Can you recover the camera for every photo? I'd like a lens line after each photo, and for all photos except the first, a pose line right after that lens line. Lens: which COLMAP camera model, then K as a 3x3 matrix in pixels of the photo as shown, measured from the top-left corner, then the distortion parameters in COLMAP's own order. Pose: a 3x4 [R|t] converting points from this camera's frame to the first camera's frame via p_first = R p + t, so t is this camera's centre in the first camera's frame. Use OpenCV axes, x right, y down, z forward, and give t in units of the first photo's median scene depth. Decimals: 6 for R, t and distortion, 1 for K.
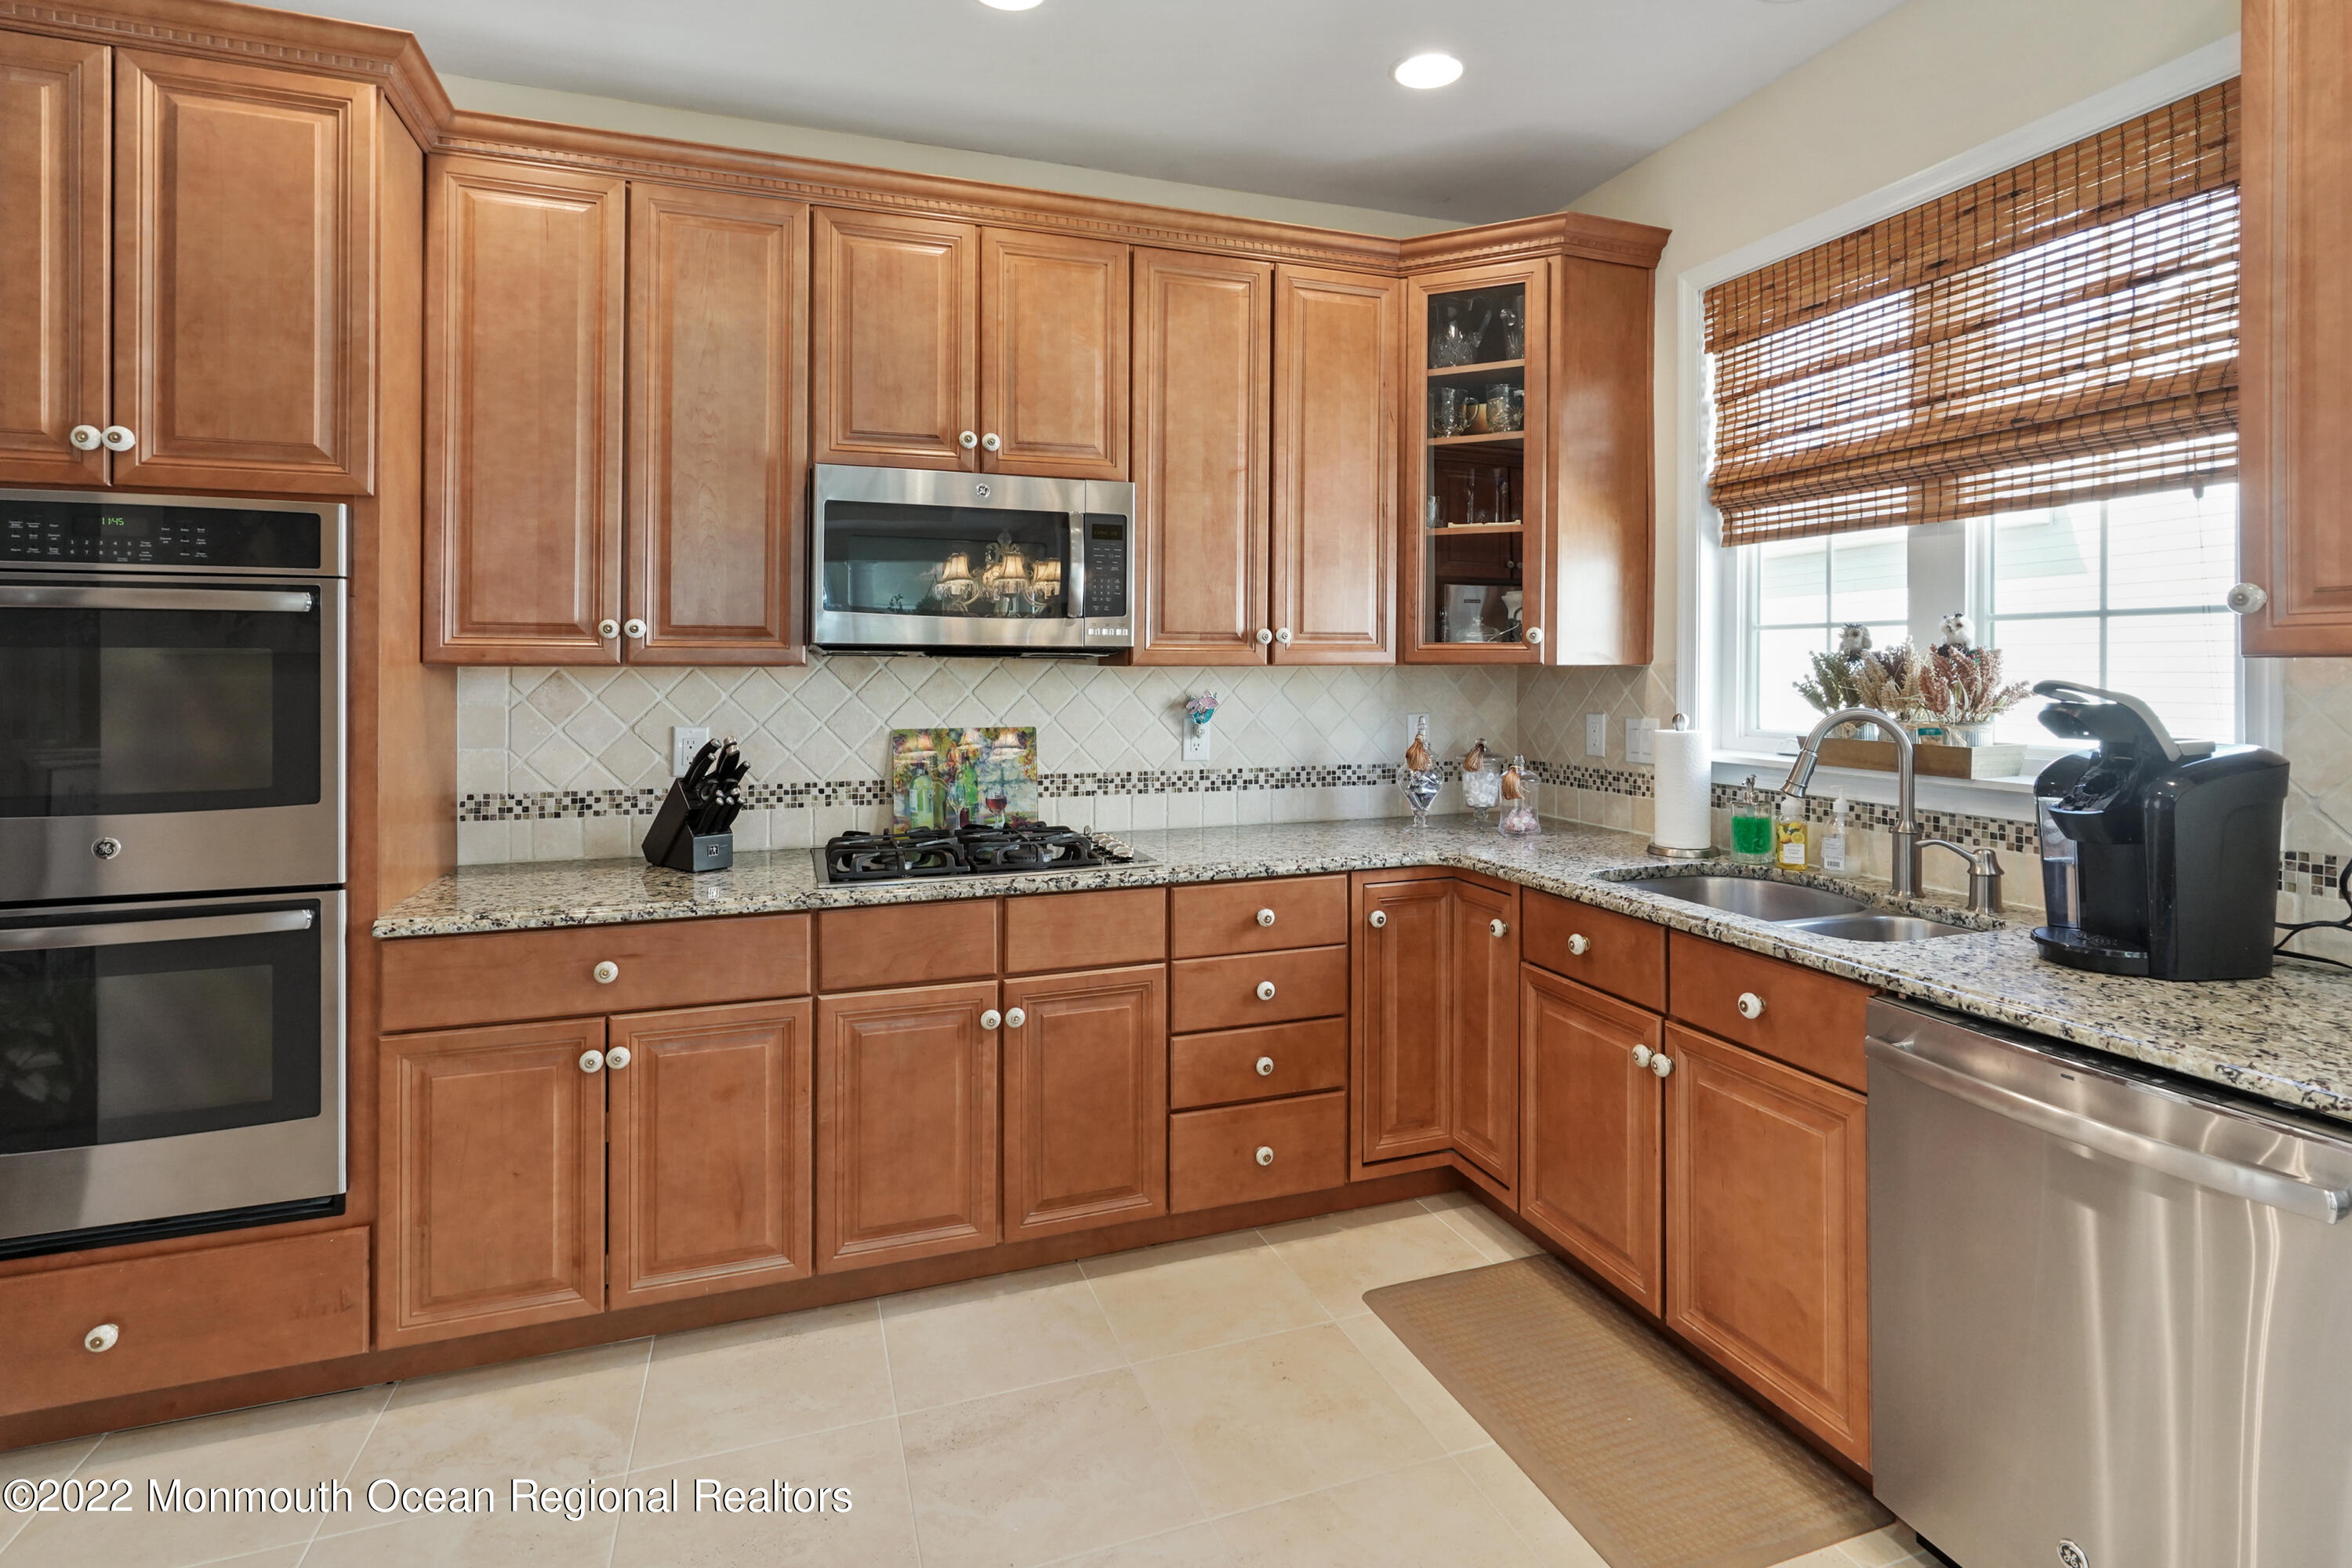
lens RADIAL K [[1141.3, 0, 1174.5], [0, 1141.3, 661.3], [0, 0, 1]] dist [0.000996, 0.001124]
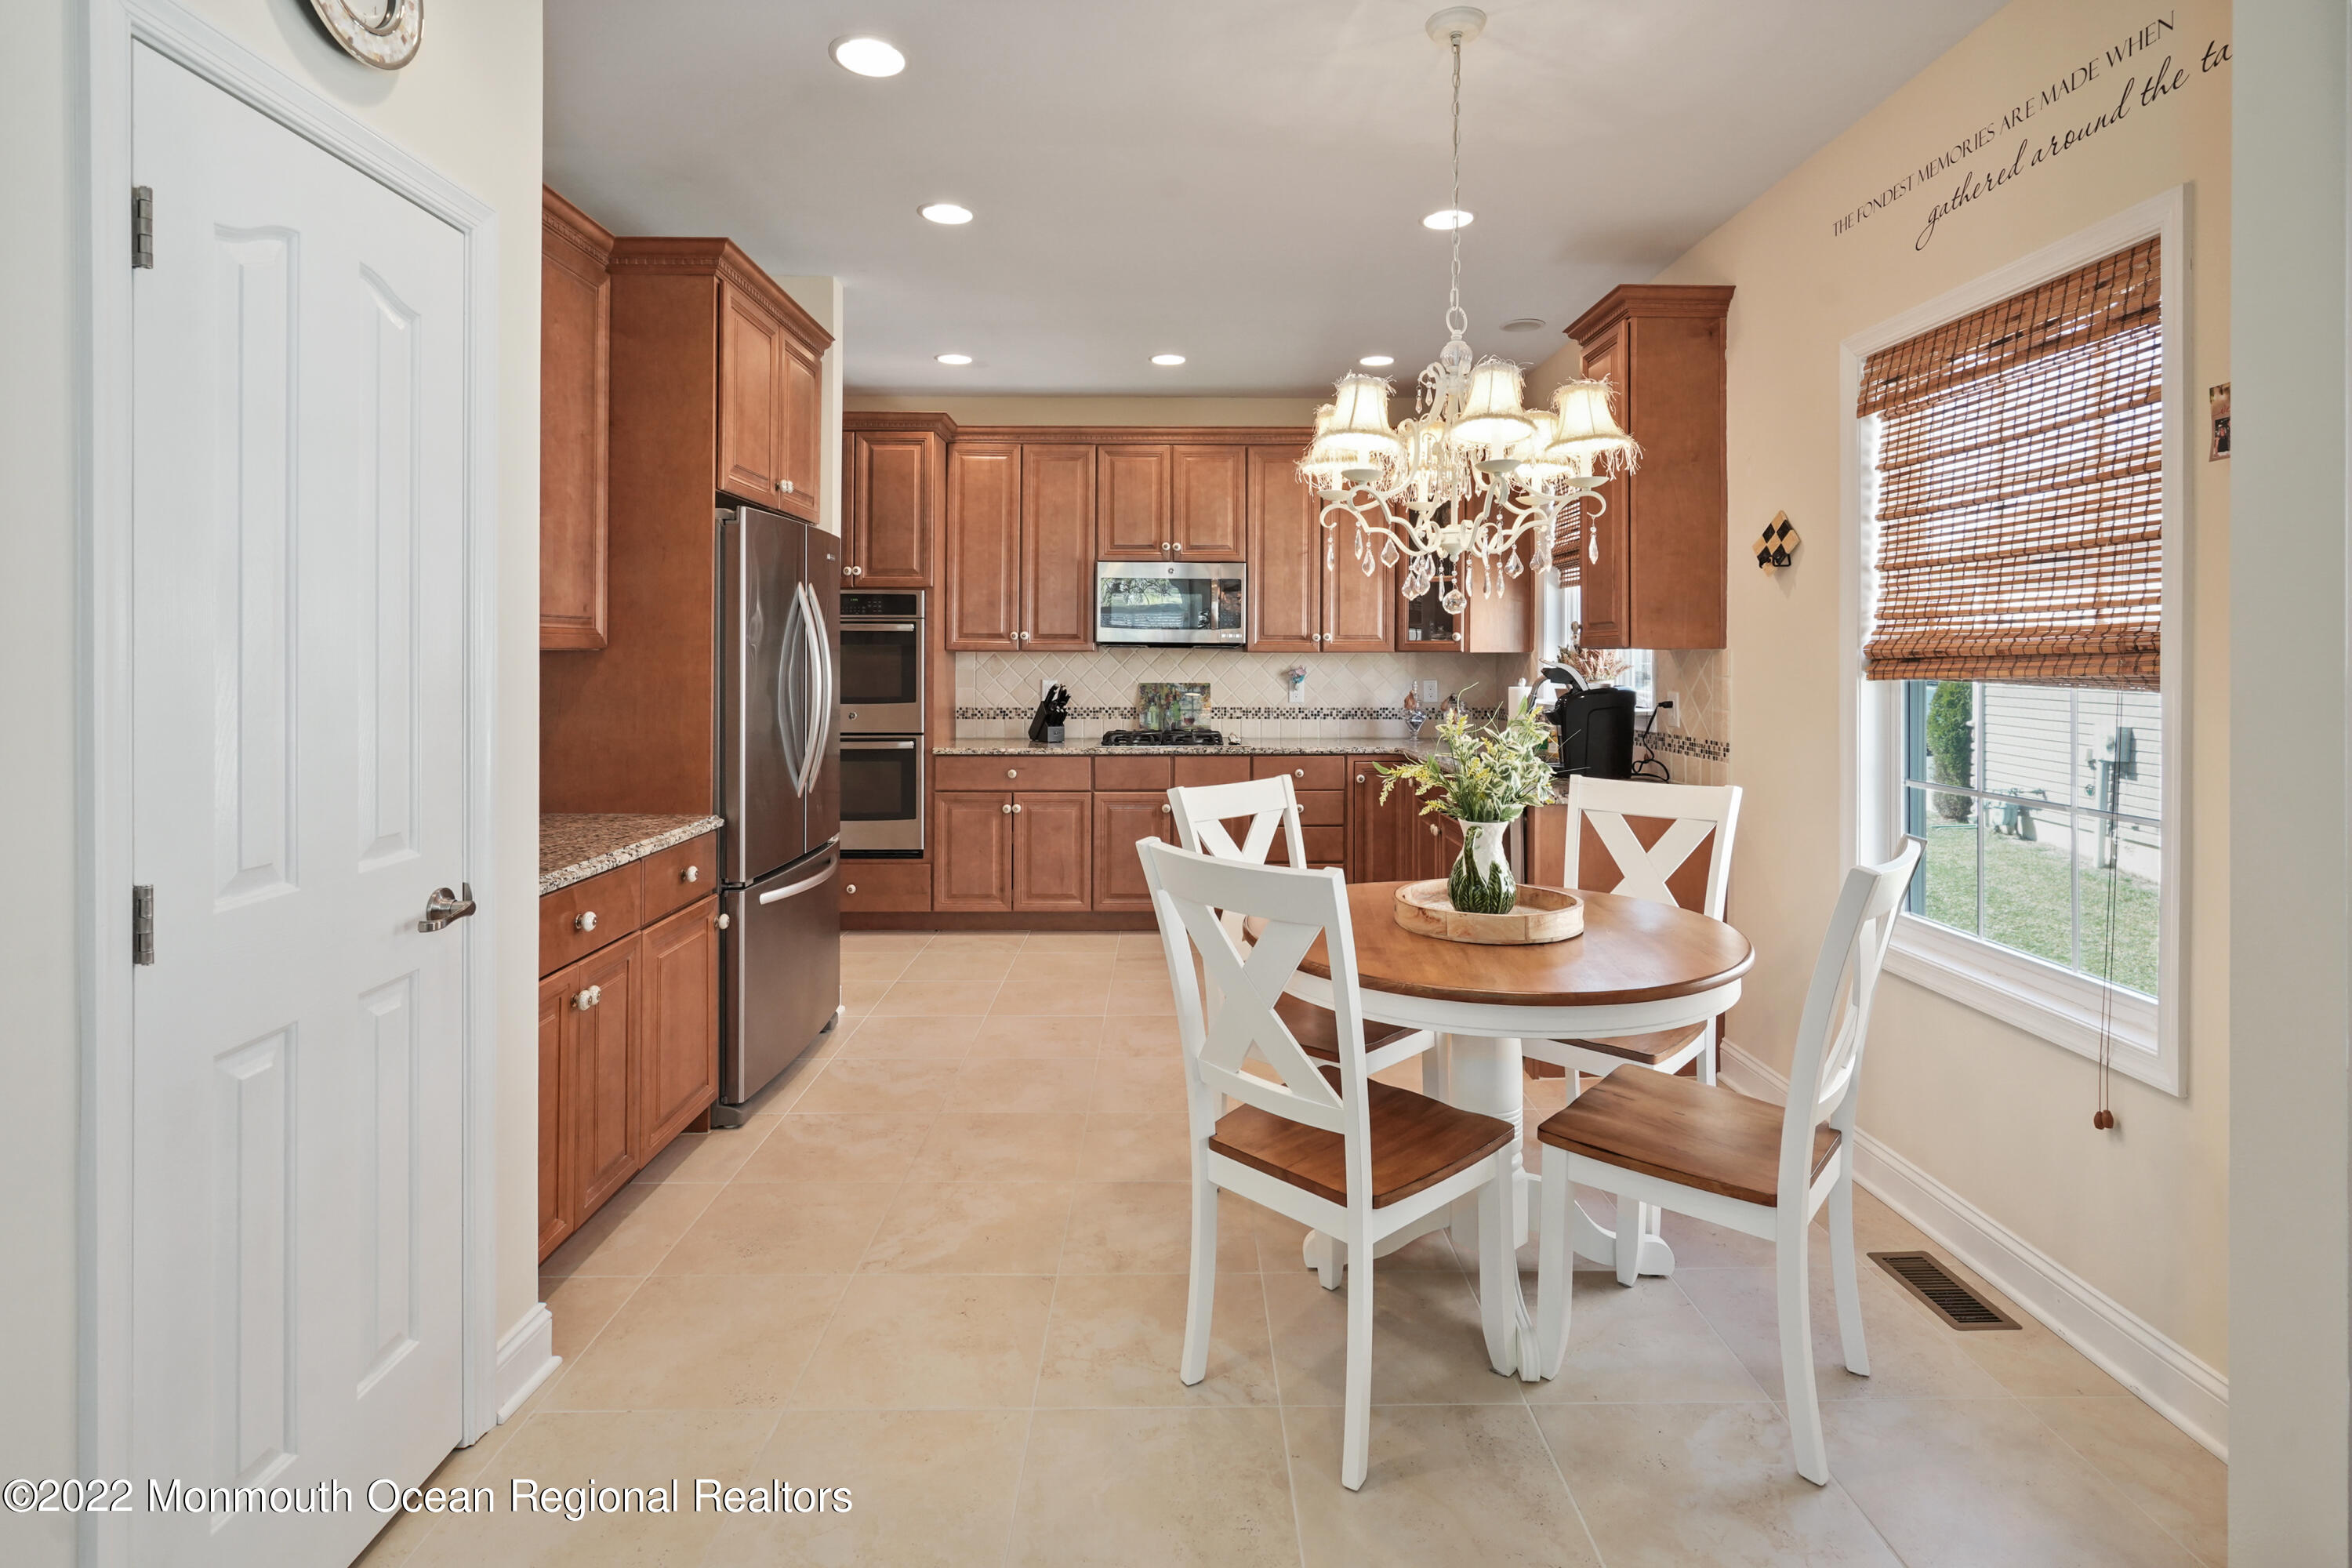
lens RADIAL K [[1136.8, 0, 1192.7], [0, 1136.8, 655.6], [0, 0, 1]] dist [-0.000191, 0.000596]
pose [[0.948957, 0.003211, -0.315388, 0.563263], [-0.001640, 0.999985, 0.005247, -0.000587], [0.315400, -0.004462, 0.948948, -1.052363]]
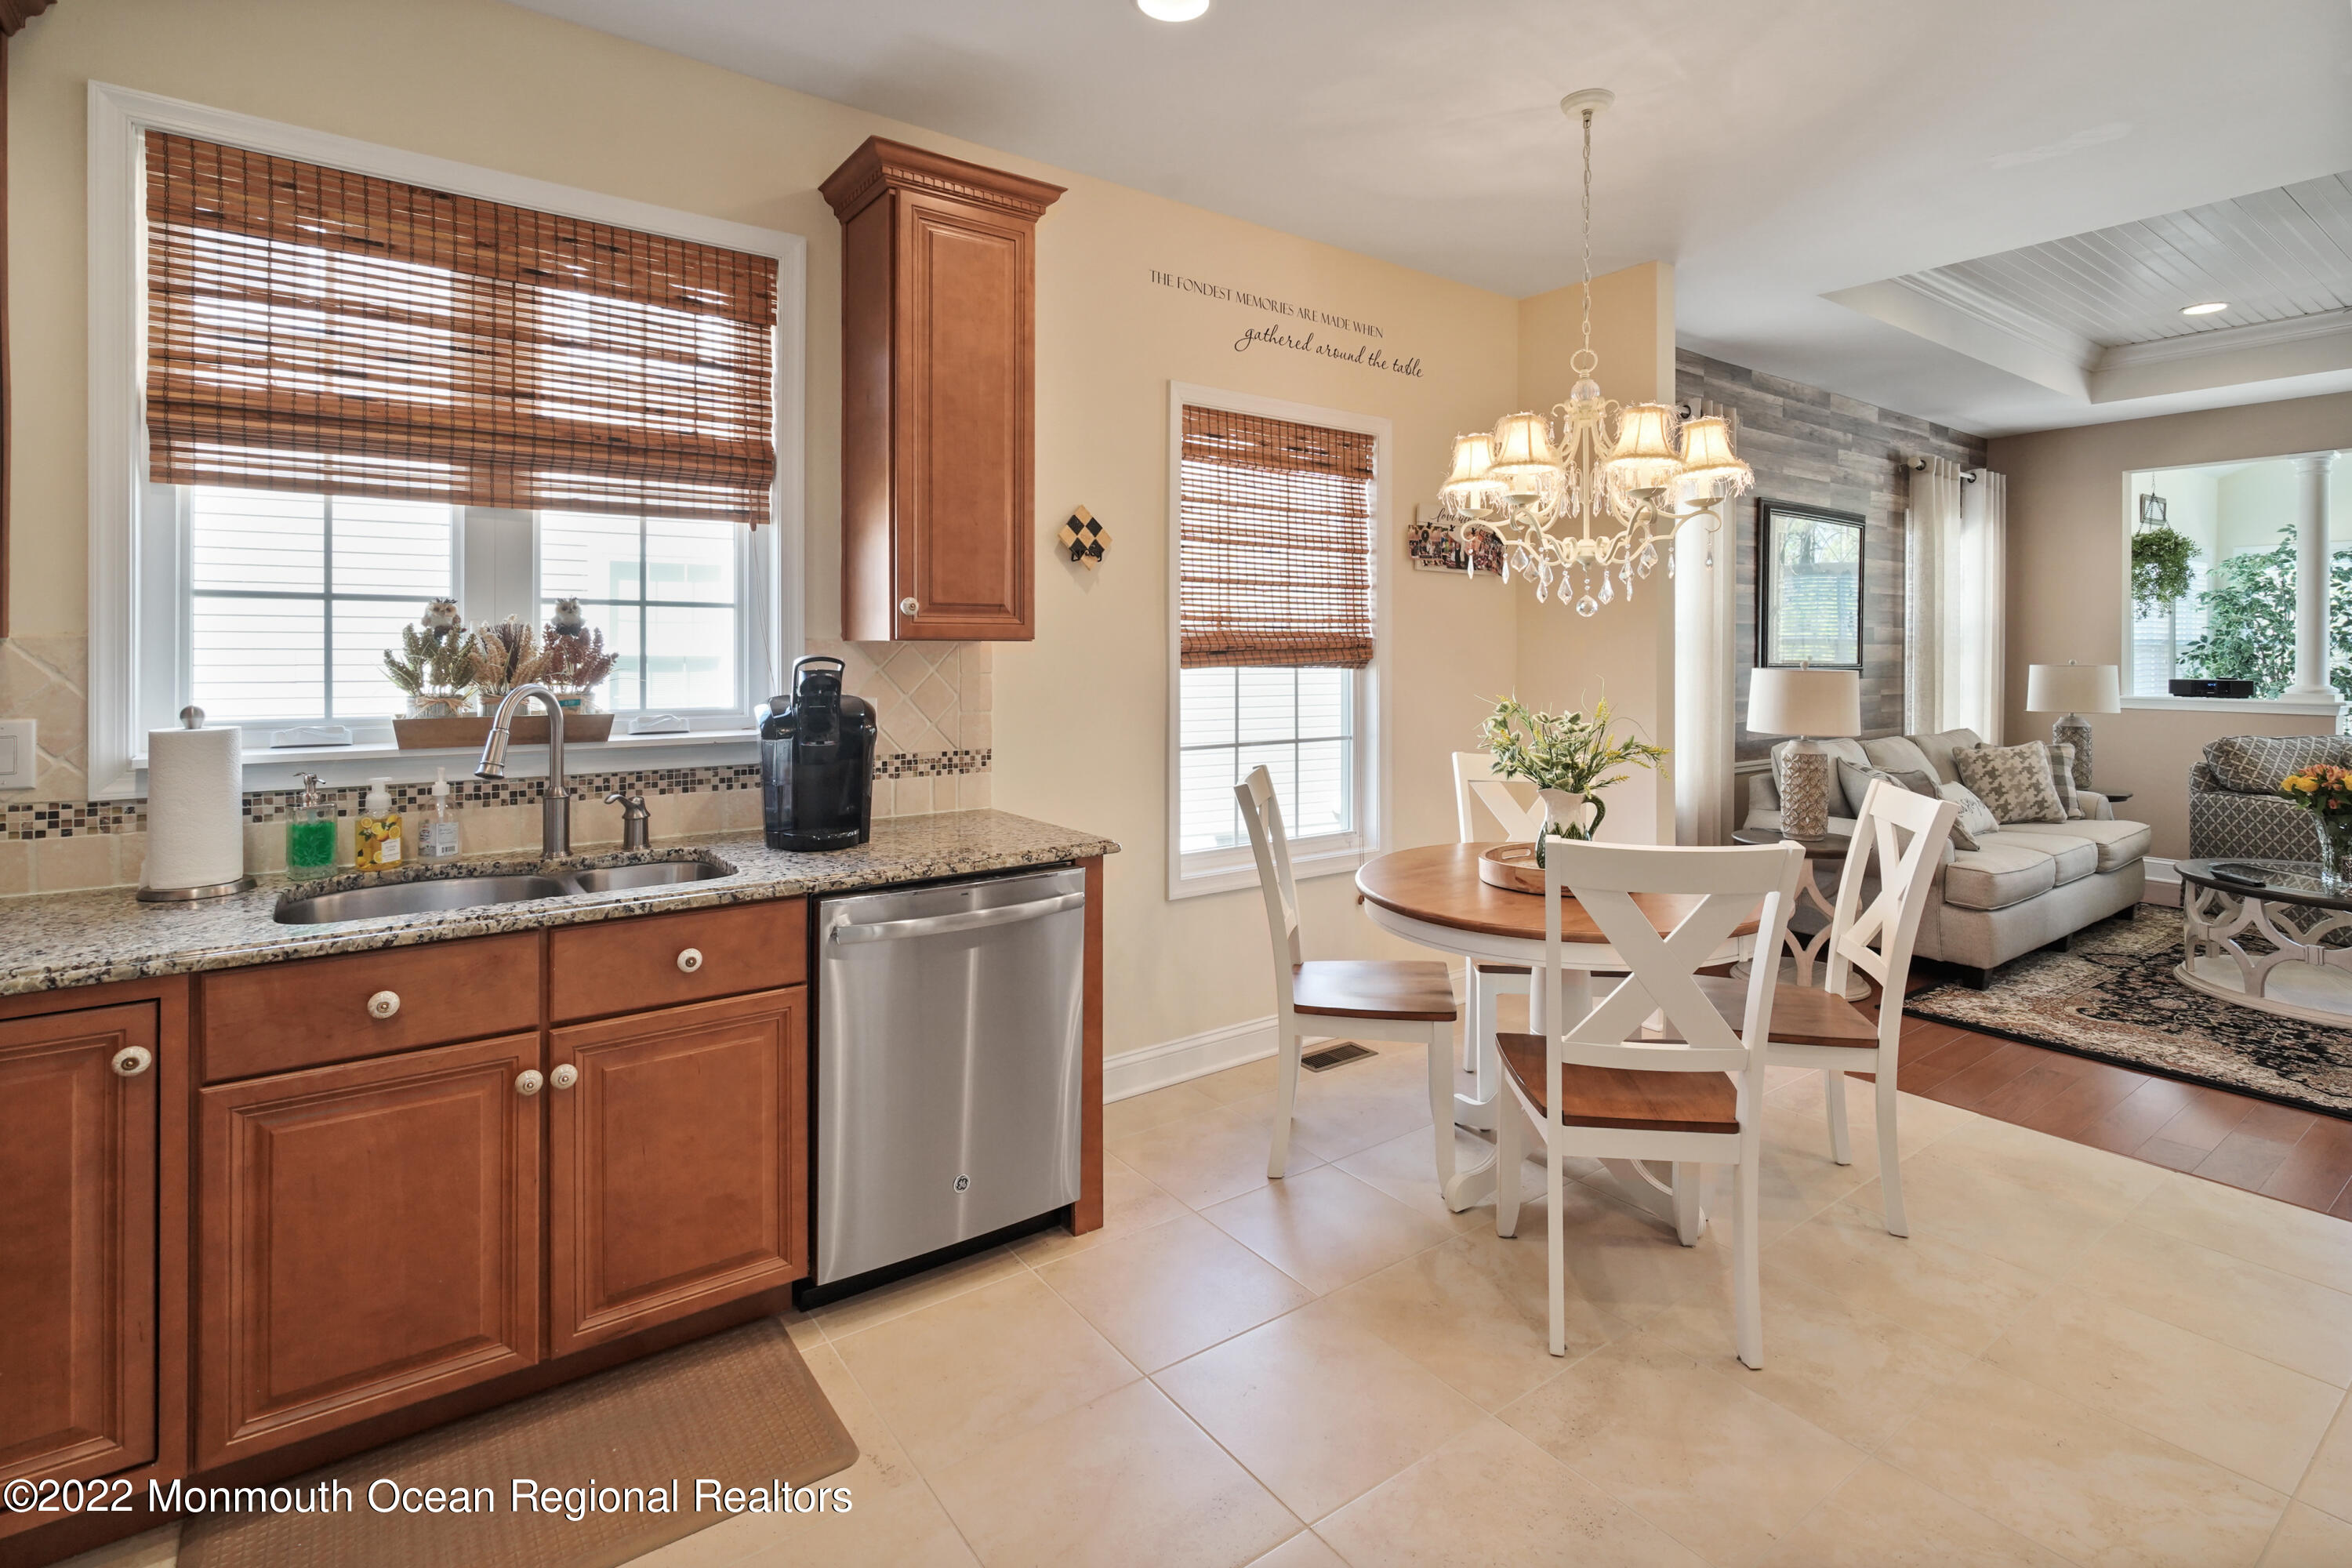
lens RADIAL K [[1136.8, 0, 1192.7], [0, 1136.8, 655.6], [0, 0, 1]] dist [-0.000191, 0.000596]
pose [[-0.290539, -0.003992, 0.956855, -0.529215], [-0.005274, 0.999983, 0.002571, 0.009414], [-0.956849, -0.004300, -0.290555, 0.696039]]
